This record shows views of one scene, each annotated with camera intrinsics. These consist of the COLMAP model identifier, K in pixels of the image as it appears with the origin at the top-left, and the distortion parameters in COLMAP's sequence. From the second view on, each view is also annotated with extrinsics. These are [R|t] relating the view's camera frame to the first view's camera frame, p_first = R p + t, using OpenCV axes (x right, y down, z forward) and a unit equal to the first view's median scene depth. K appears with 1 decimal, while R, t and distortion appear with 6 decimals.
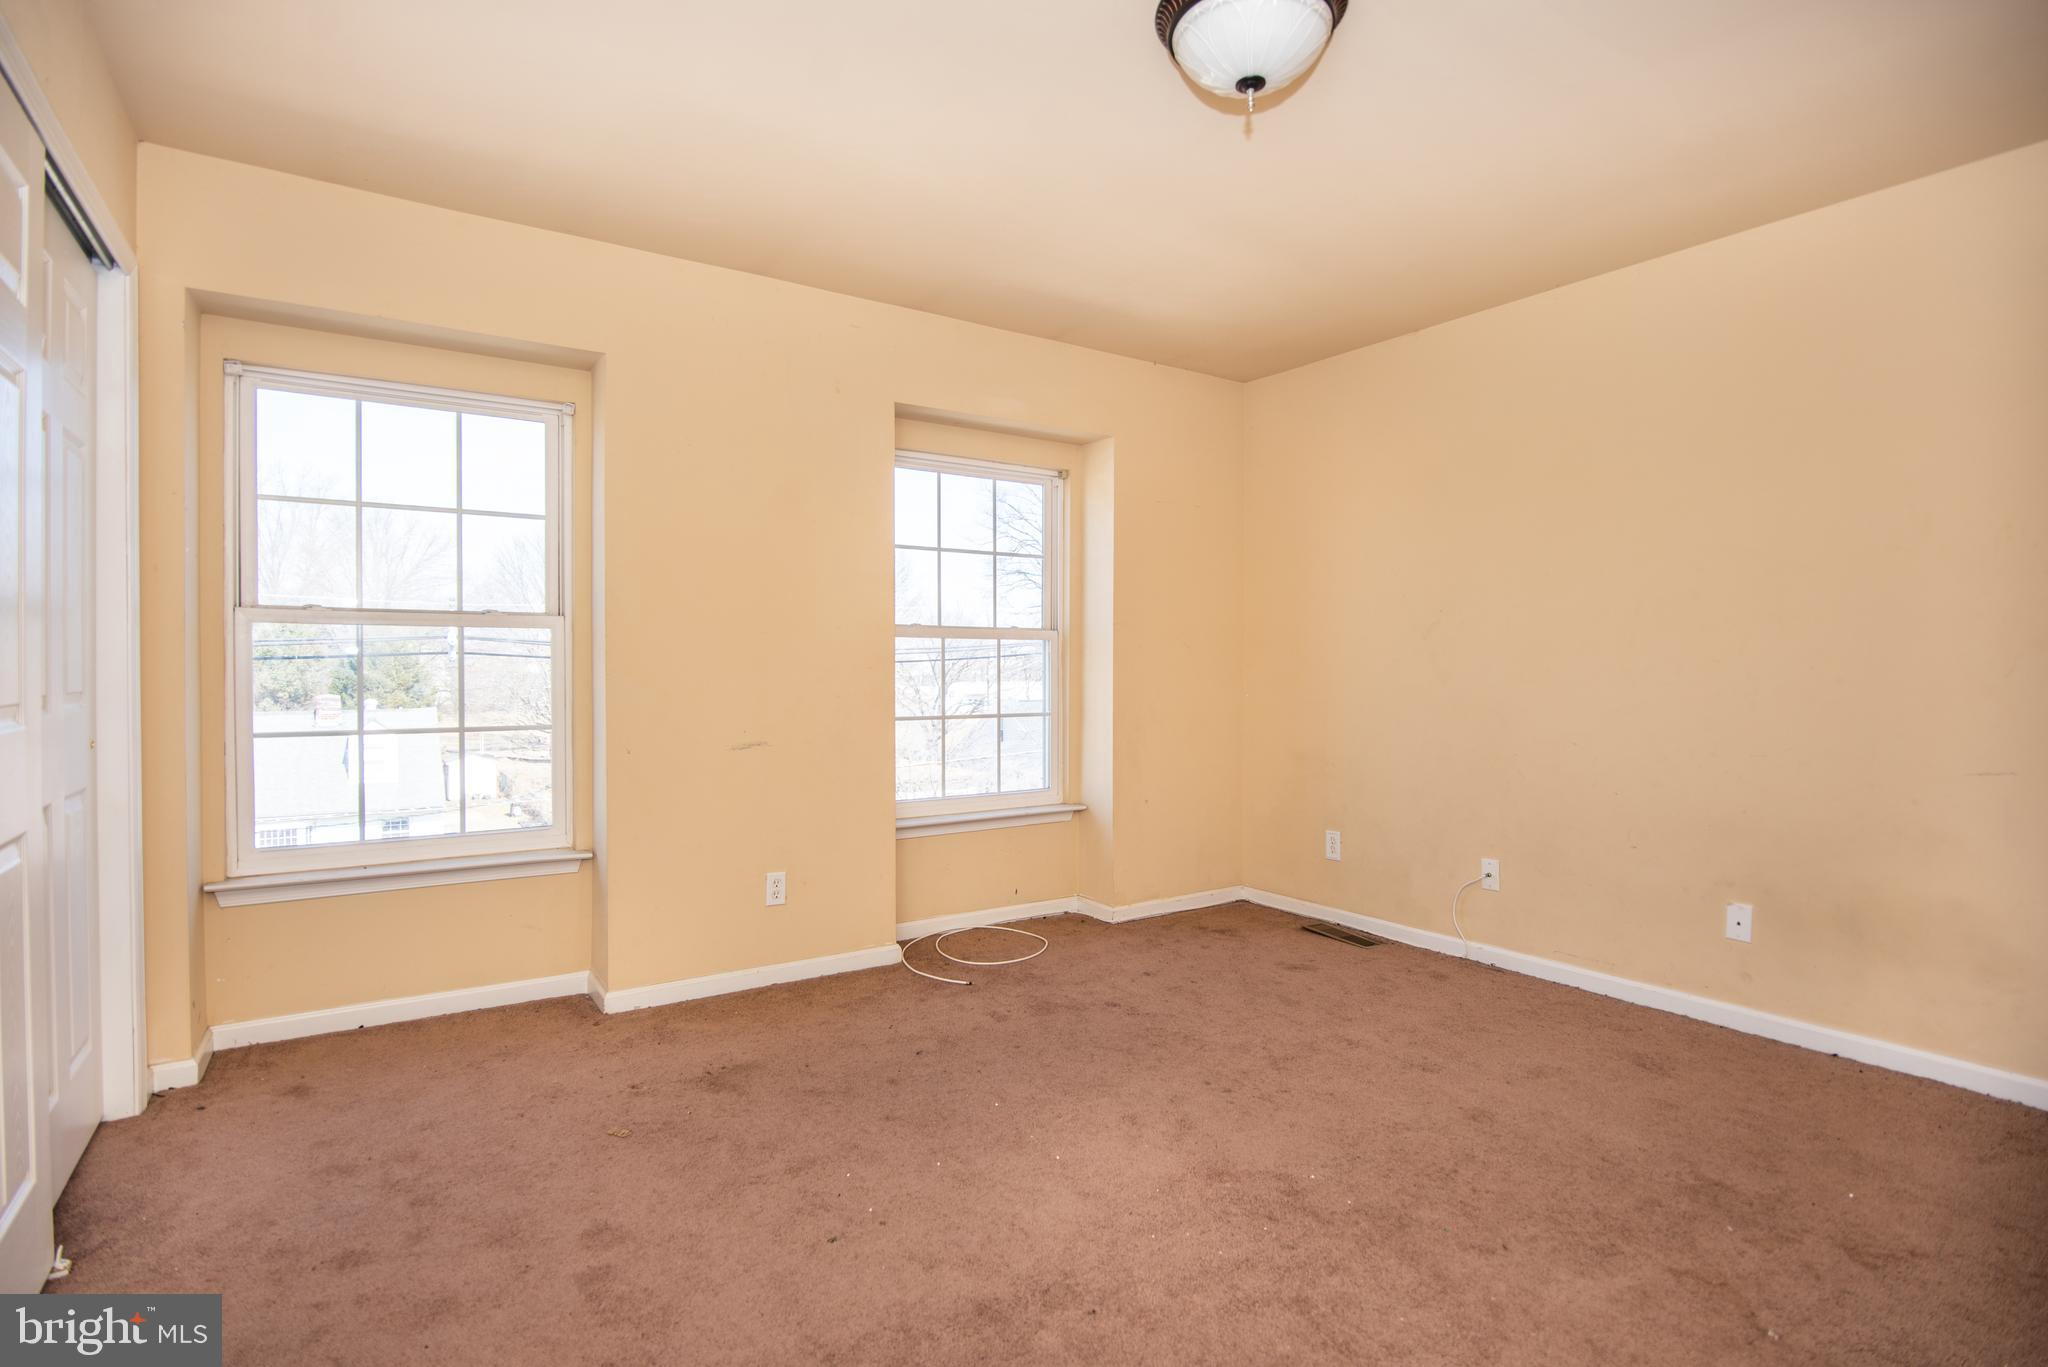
lens RADIAL K [[1105.6, 0, 1016.8], [0, 1105.6, 673.2], [0, 0, 1]] dist [0.005811, 0.000713]
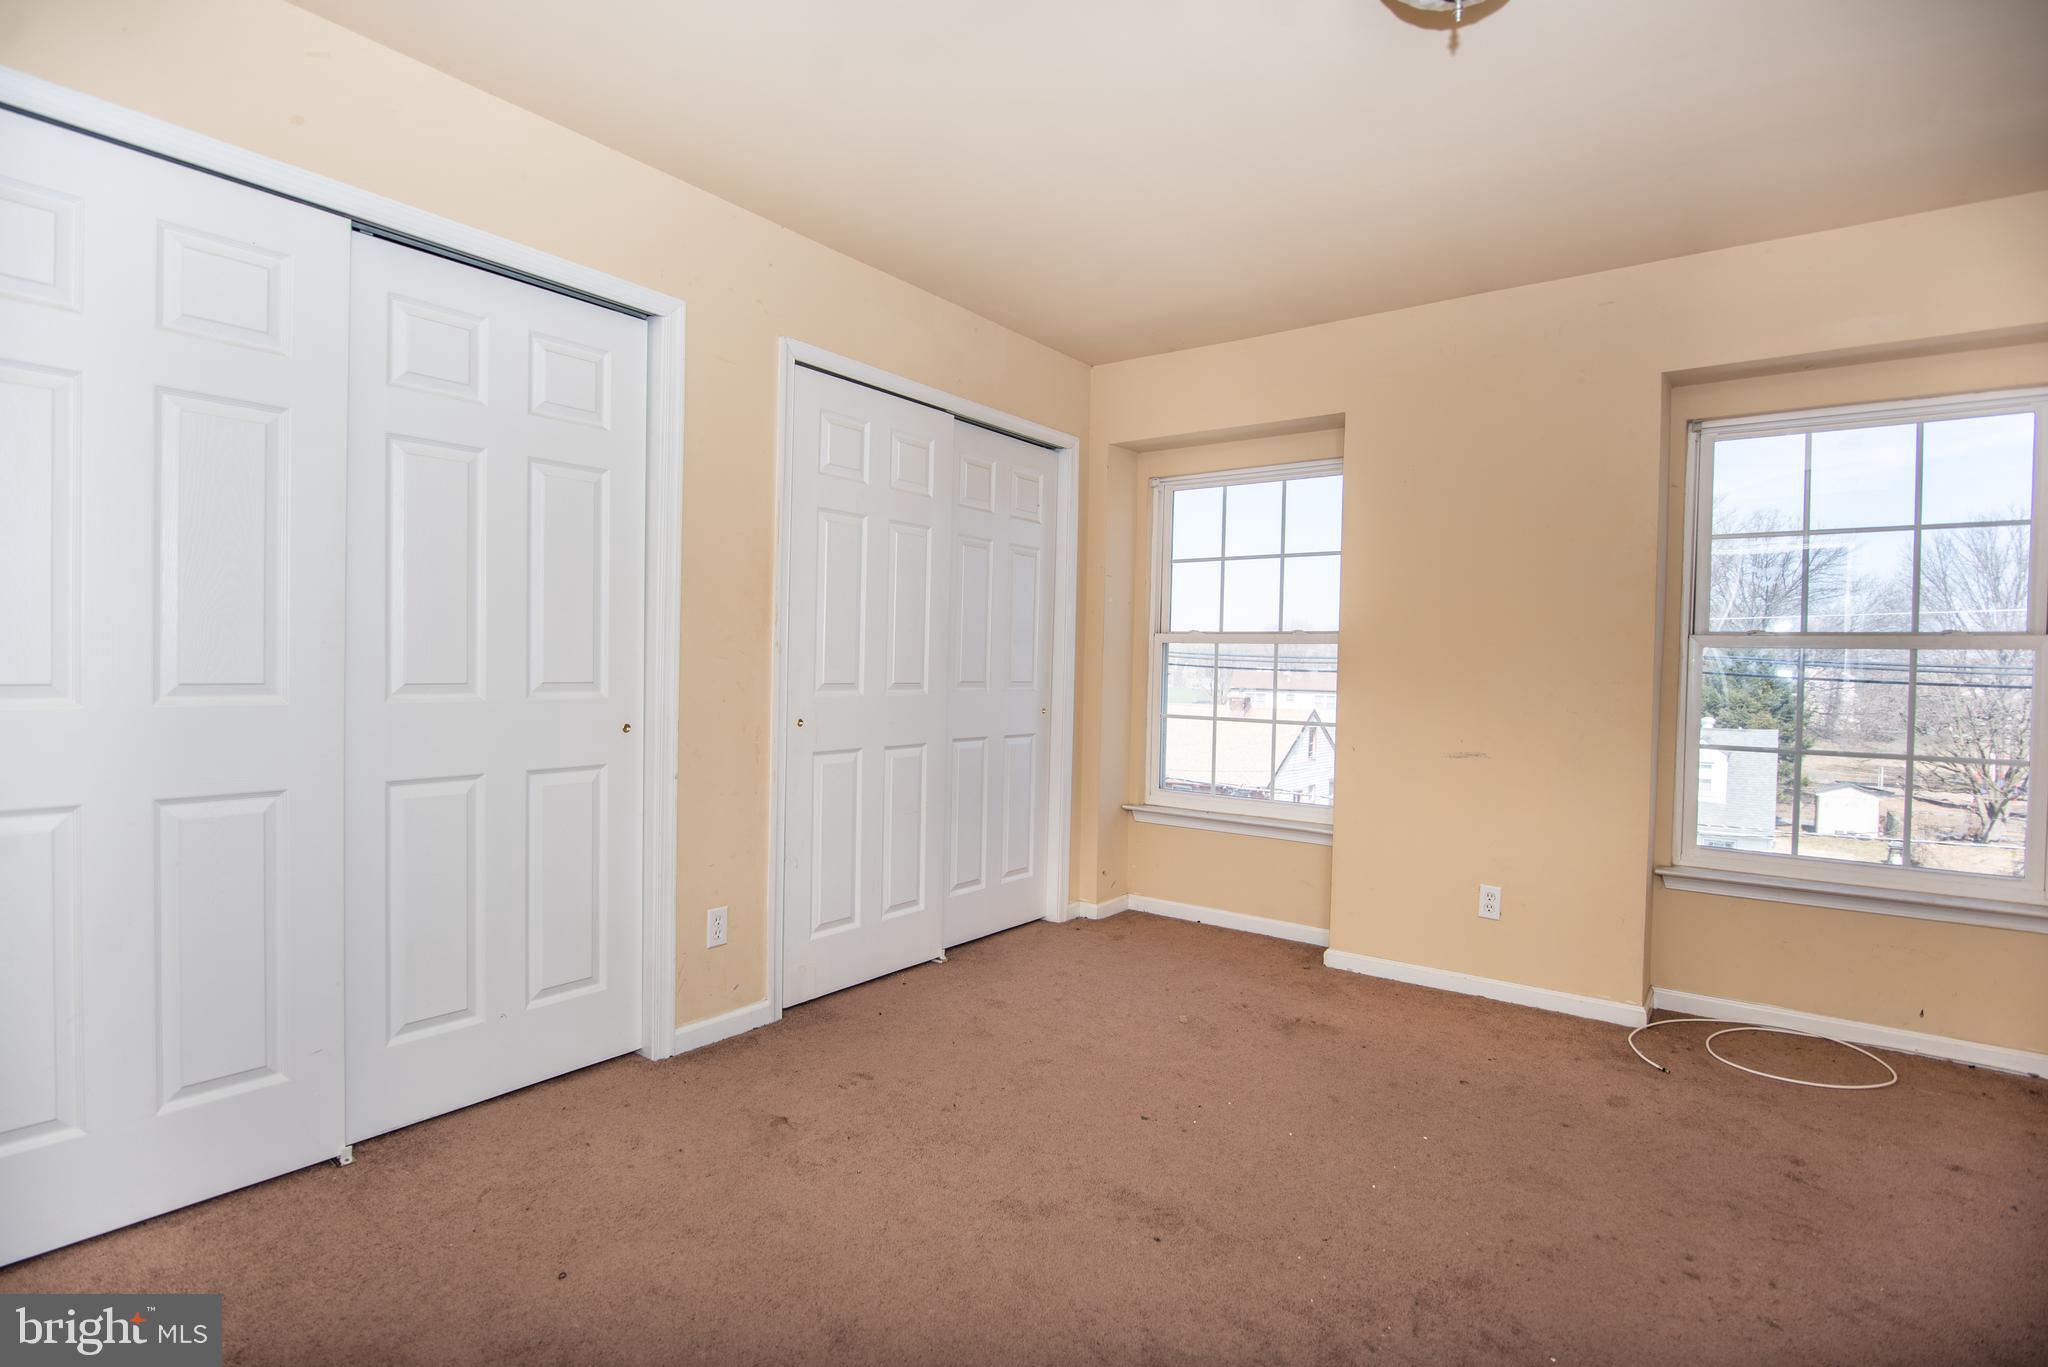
lens RADIAL K [[954.2, 0, 1021.3], [0, 954.2, 688.8], [0, 0, 1]] dist [0.006660, 0.001142]
pose [[0.347271, 0.026419, -0.937393, 0.457170], [-0.029411, 0.999418, 0.017271, 0.001115], [0.937304, 0.021572, 0.347846, 0.317660]]
